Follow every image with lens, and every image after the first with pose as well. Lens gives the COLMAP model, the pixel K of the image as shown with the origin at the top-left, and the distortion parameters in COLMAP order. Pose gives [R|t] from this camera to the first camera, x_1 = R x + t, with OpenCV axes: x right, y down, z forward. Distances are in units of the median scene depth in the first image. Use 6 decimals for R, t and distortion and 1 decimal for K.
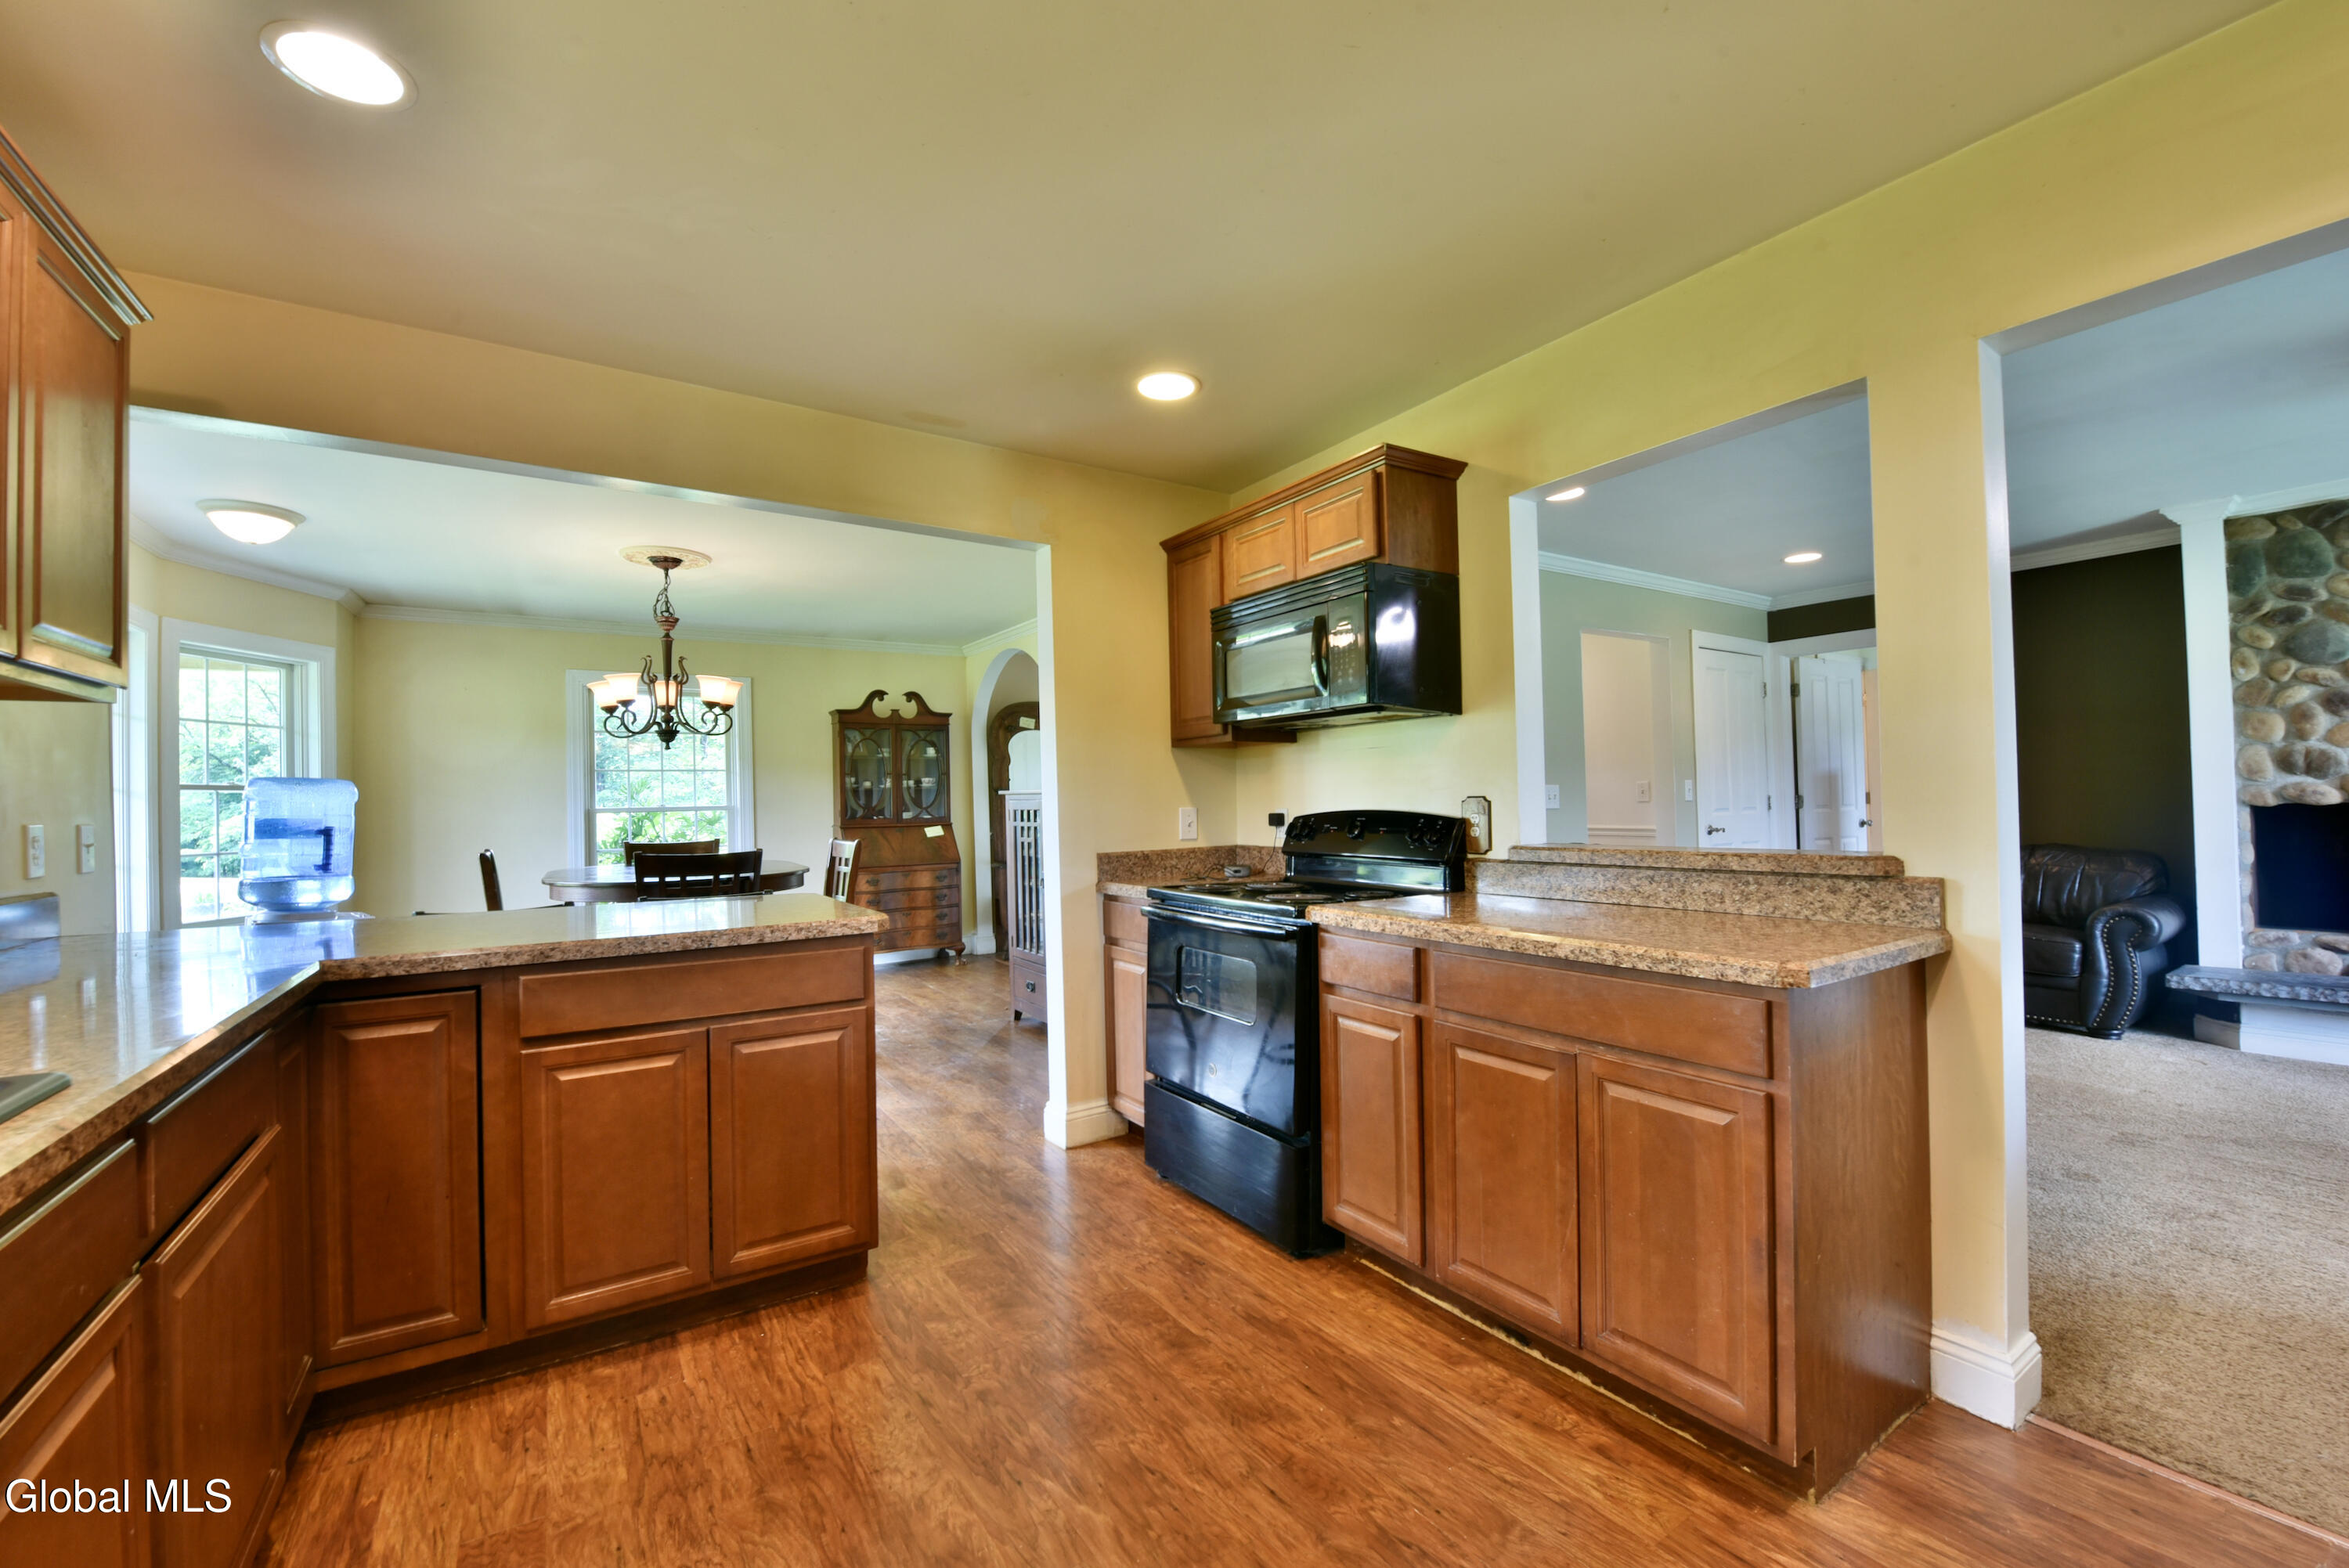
lens RADIAL K [[939.2, 0, 1178.7], [0, 939.2, 787.2], [0, 0, 1]] dist [-0.014819, -0.003142]
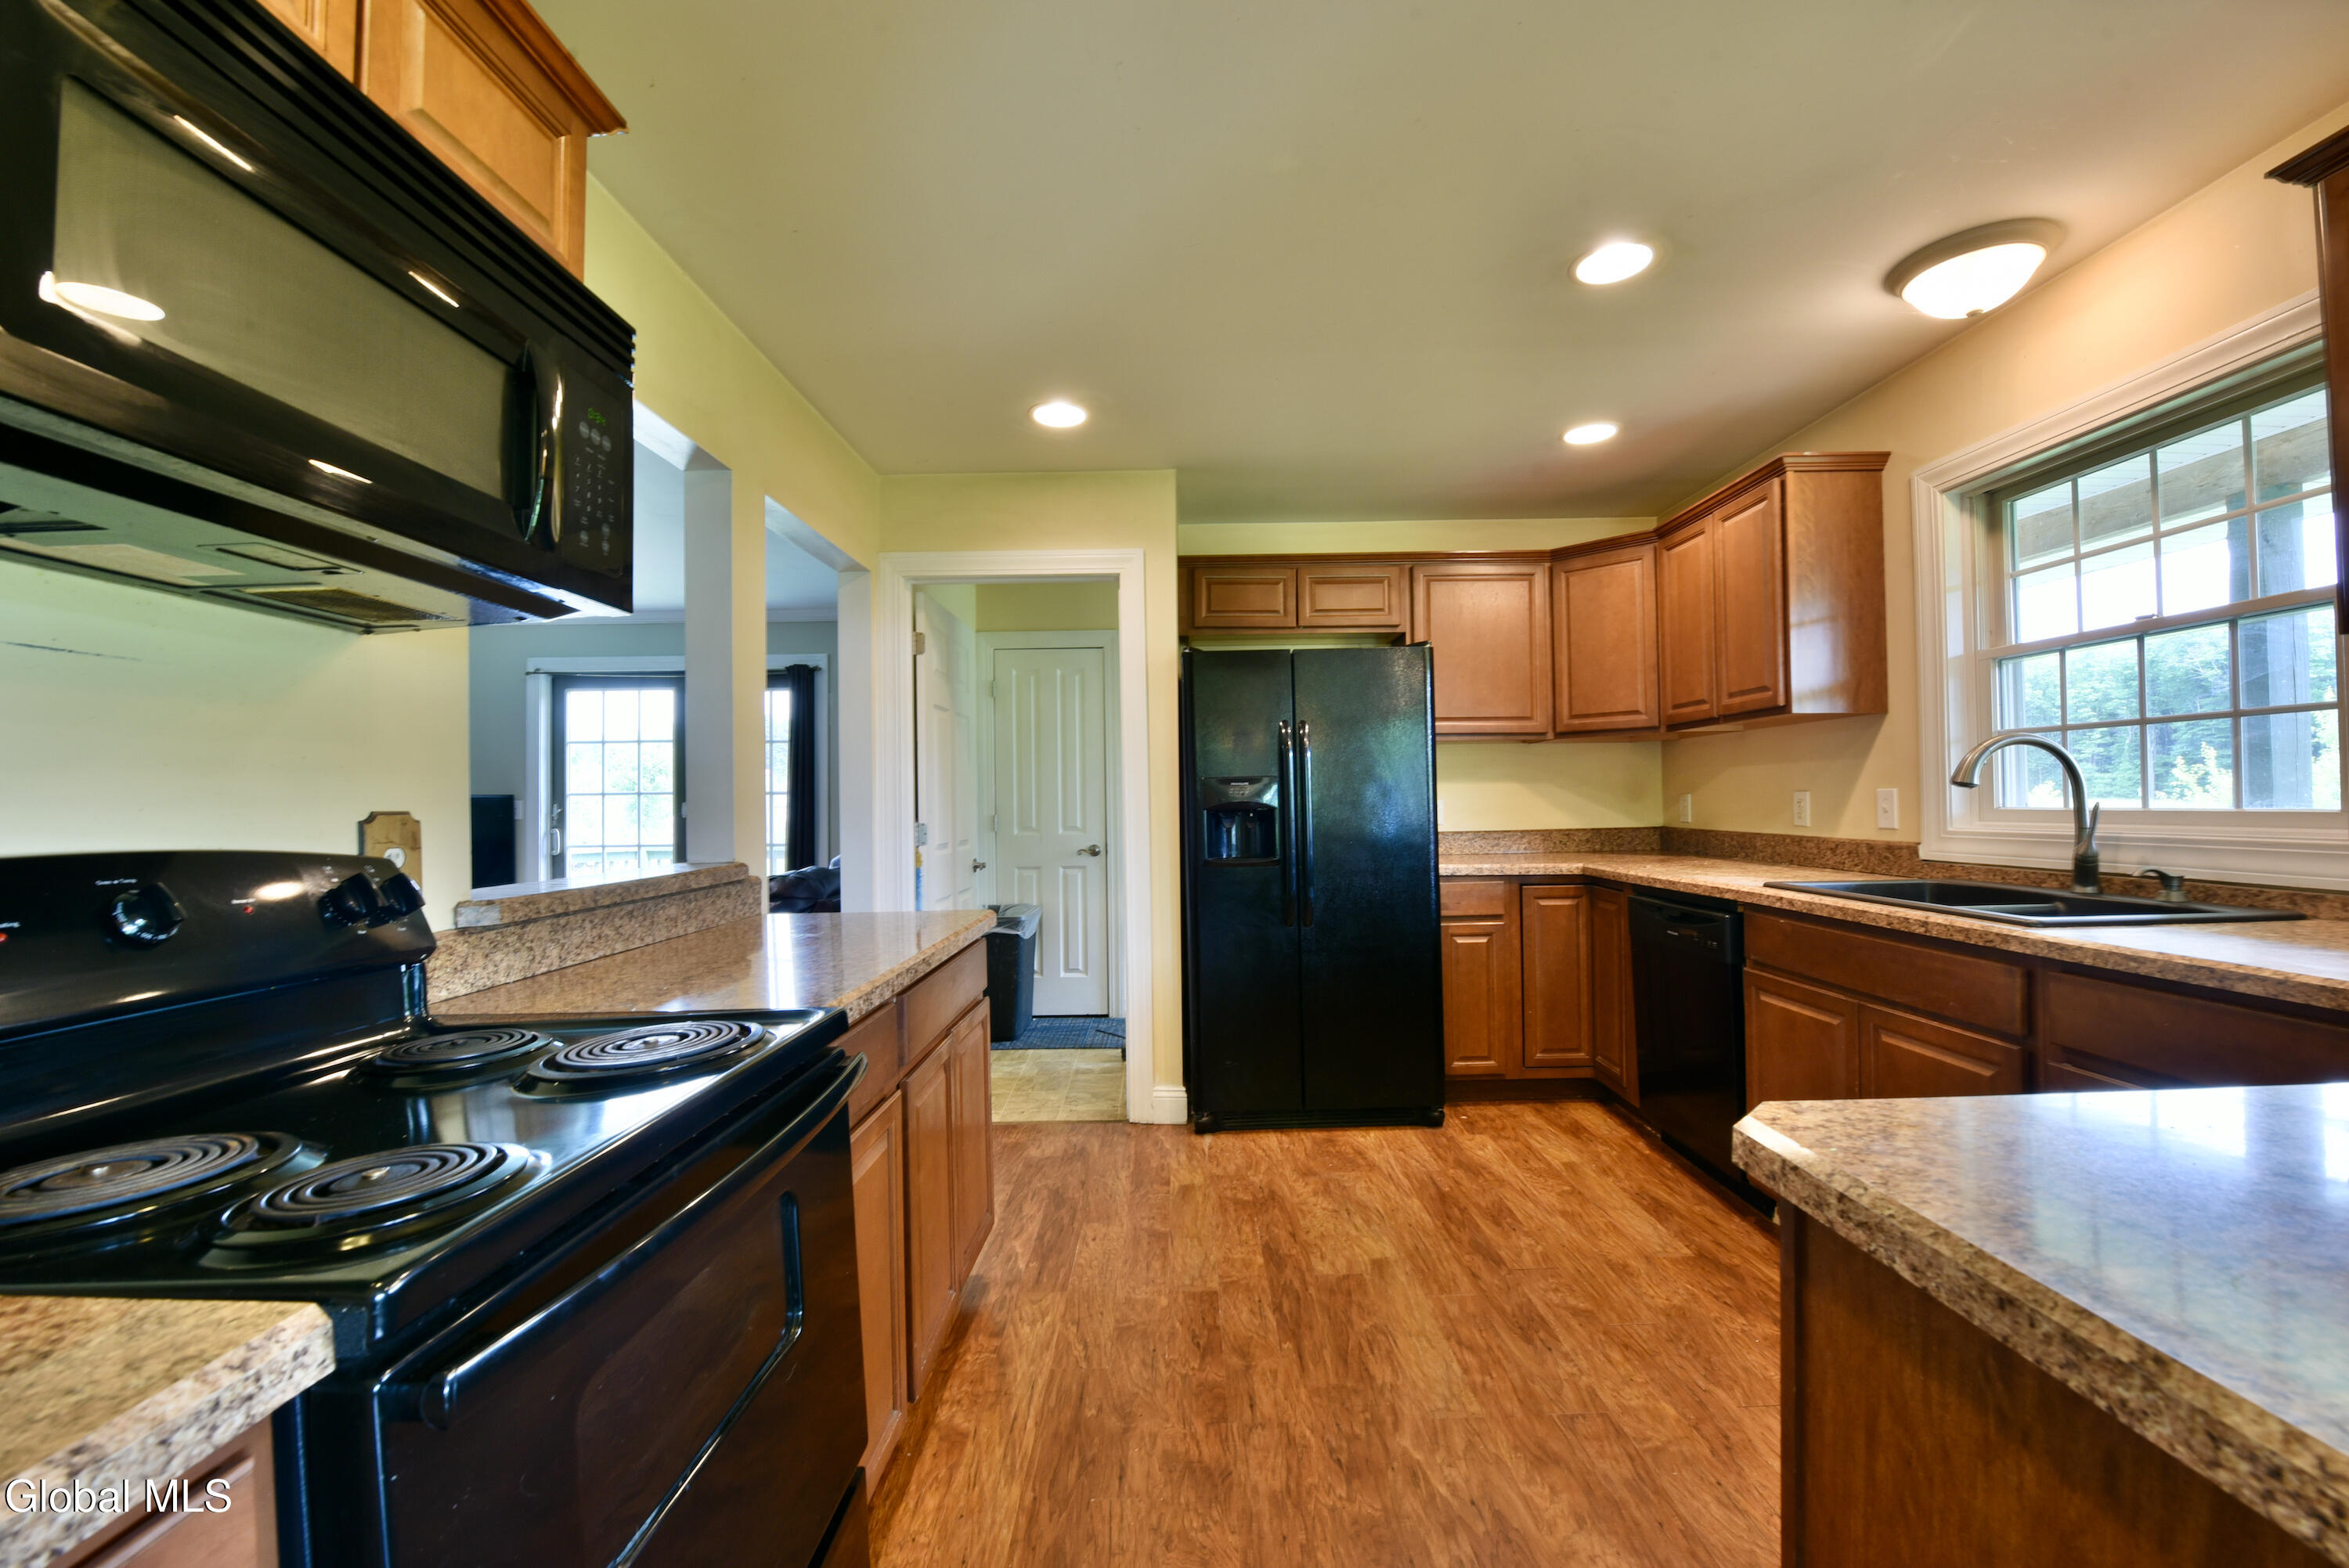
lens RADIAL K [[939.2, 0, 1178.7], [0, 939.2, 787.2], [0, 0, 1]] dist [-0.014819, -0.003142]
pose [[-0.832624, 0.041910, 0.552251, -0.327538], [0.025445, 0.998975, -0.037449, 0.028819], [-0.553254, -0.017129, -0.832837, 1.354683]]
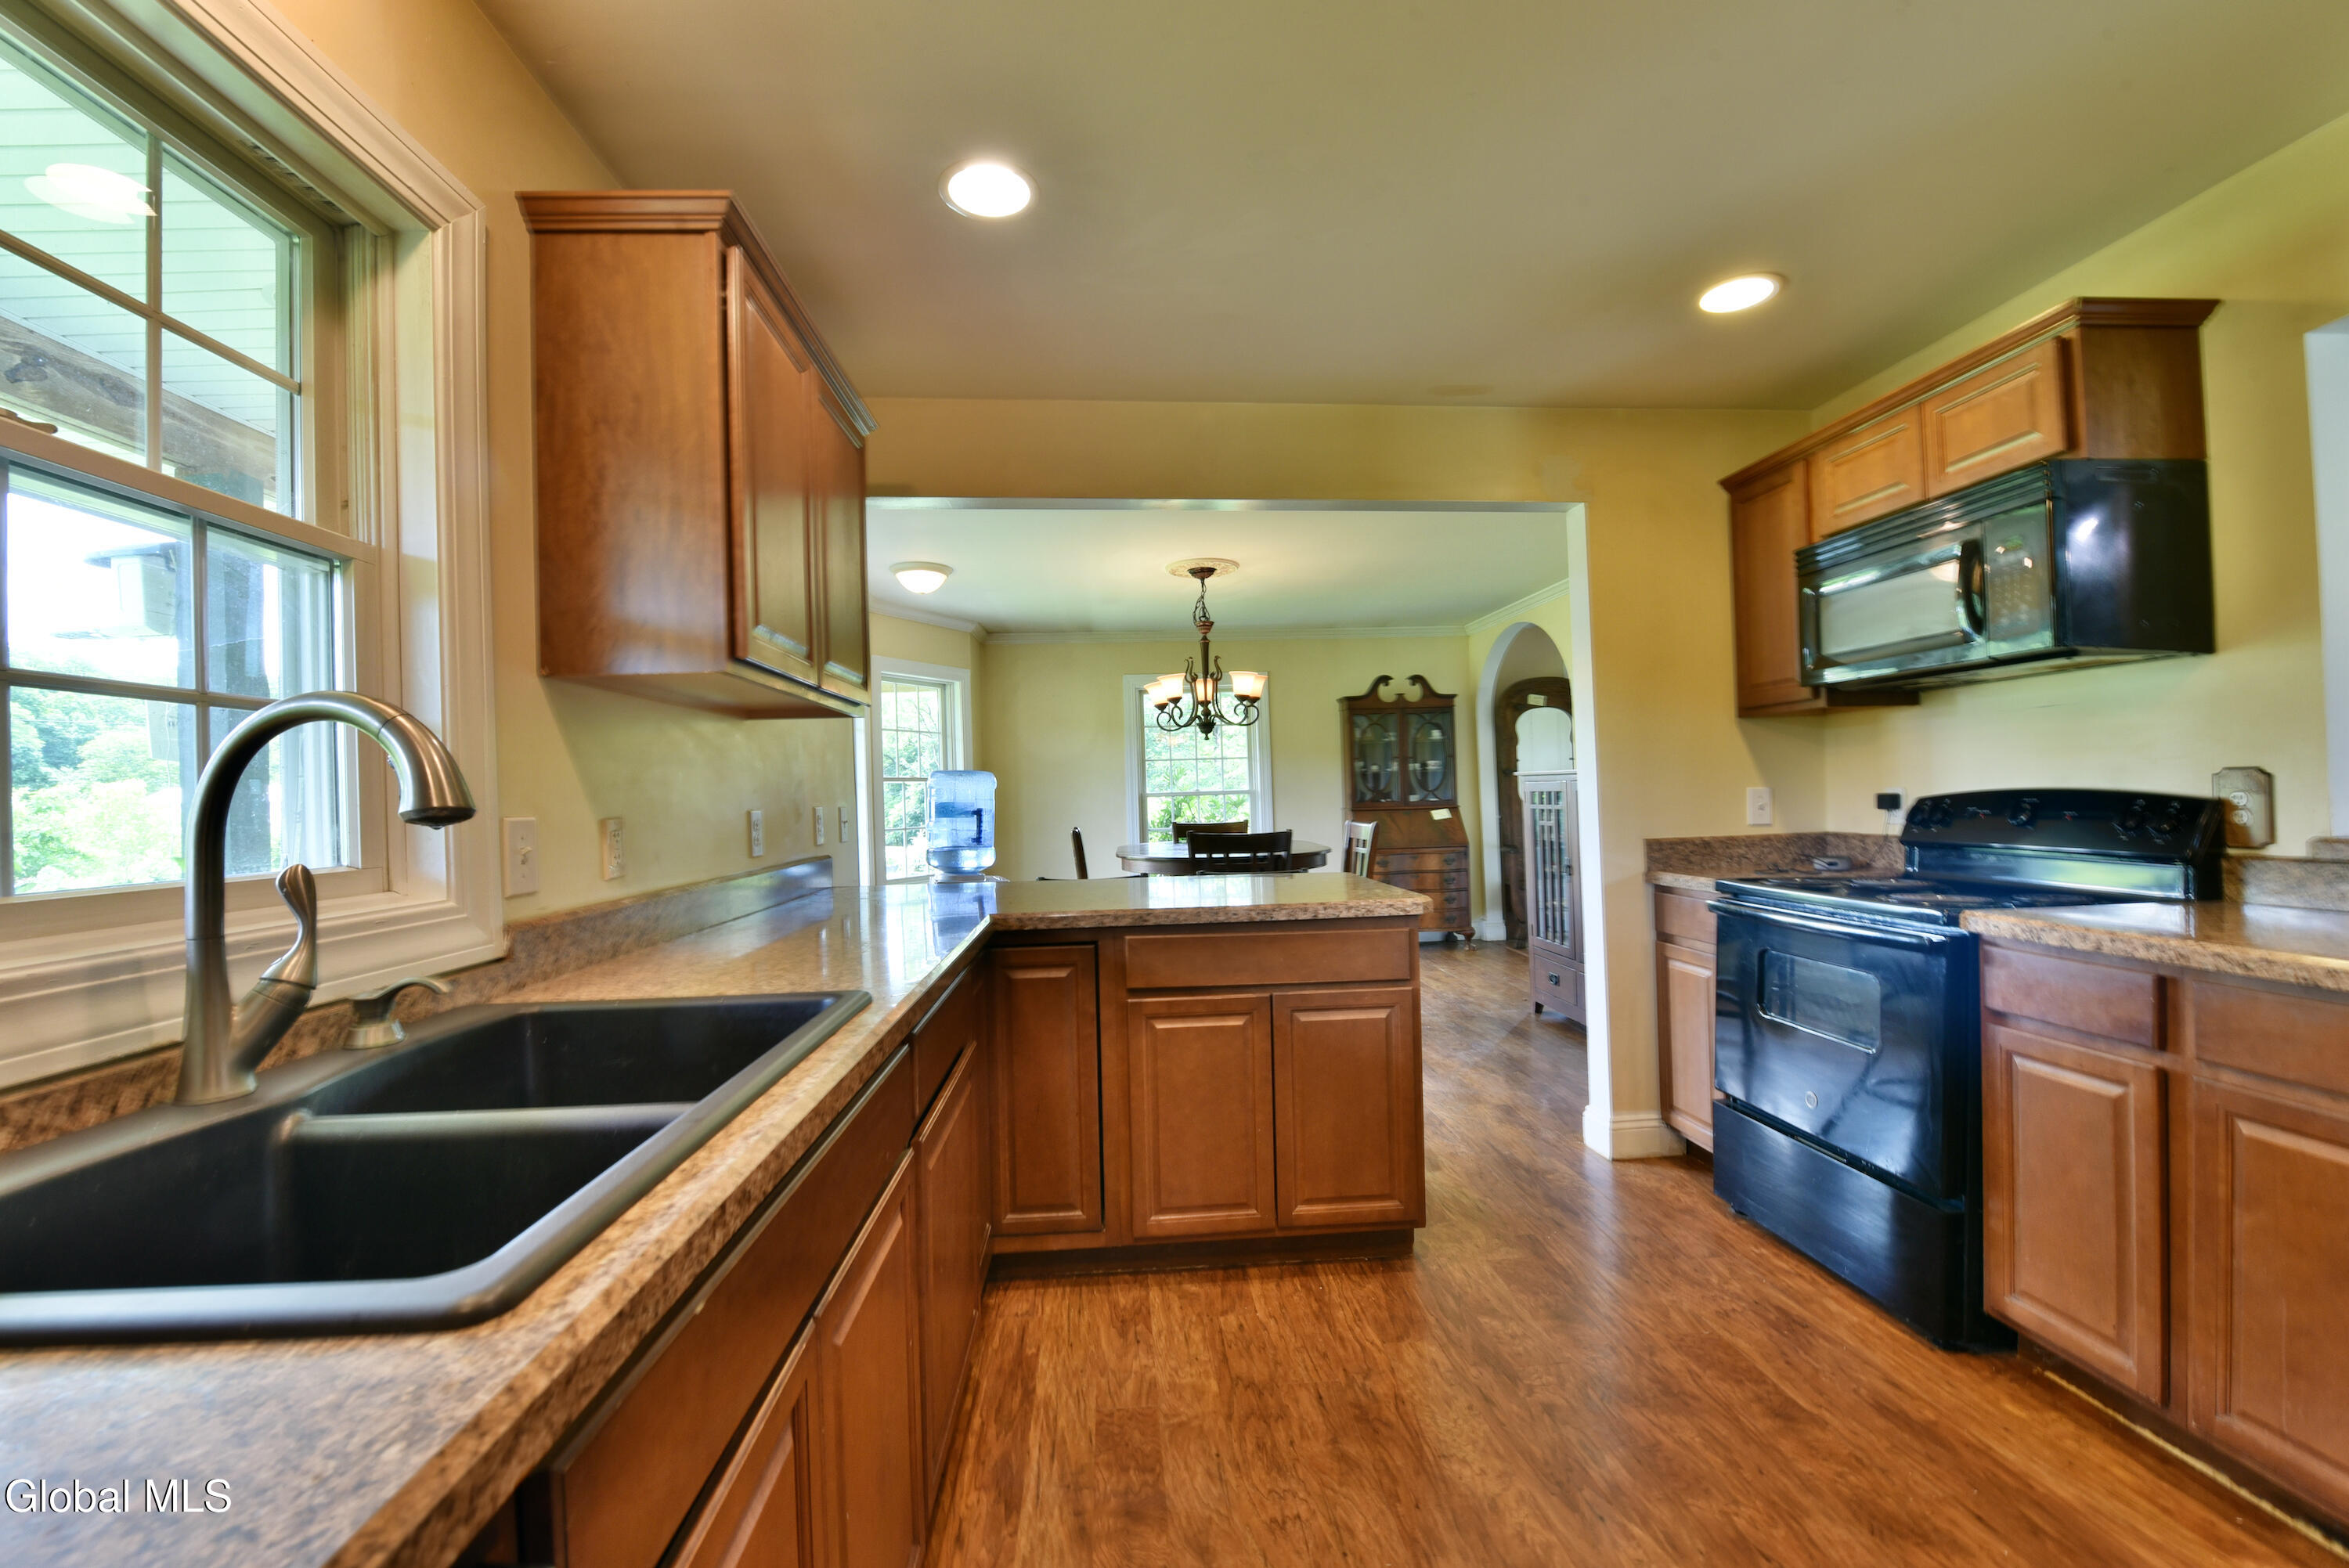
lens RADIAL K [[935.7, 0, 1185.2], [0, 935.7, 788.5], [0, 0, 1]] dist [-0.016015, -0.002406]
pose [[0.875064, -0.007902, -0.483942, -0.057825], [0.017250, 0.999741, 0.014869, 0.001330], [0.483699, -0.021359, 0.874974, 0.009541]]
